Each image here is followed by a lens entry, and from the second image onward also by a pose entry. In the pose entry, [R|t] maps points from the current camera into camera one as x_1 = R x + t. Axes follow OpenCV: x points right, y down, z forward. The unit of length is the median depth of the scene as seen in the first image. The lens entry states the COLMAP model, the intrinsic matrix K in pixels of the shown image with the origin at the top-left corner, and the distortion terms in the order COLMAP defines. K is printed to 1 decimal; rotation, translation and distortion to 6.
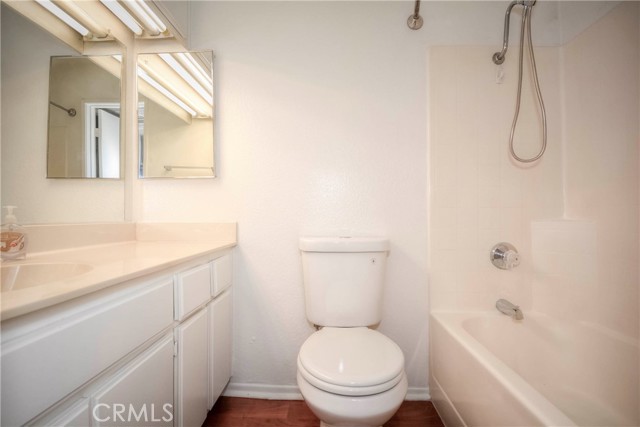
lens RADIAL K [[291.5, 0, 323.1], [0, 291.5, 212.7], [0, 0, 1]] dist [0.018291, -0.023947]
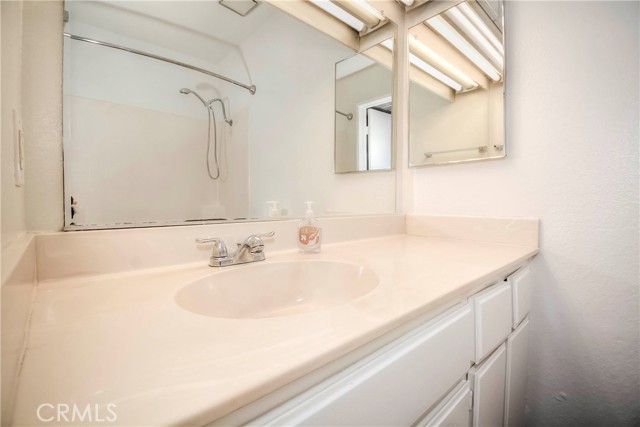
lens RADIAL K [[291.5, 0, 323.1], [0, 291.5, 212.7], [0, 0, 1]] dist [0.018291, -0.023947]
pose [[0.698872, 0.027662, -0.714712, -0.157857], [0.005253, 0.999026, 0.043802, -0.015630], [0.715228, -0.034367, 0.698046, 0.160020]]
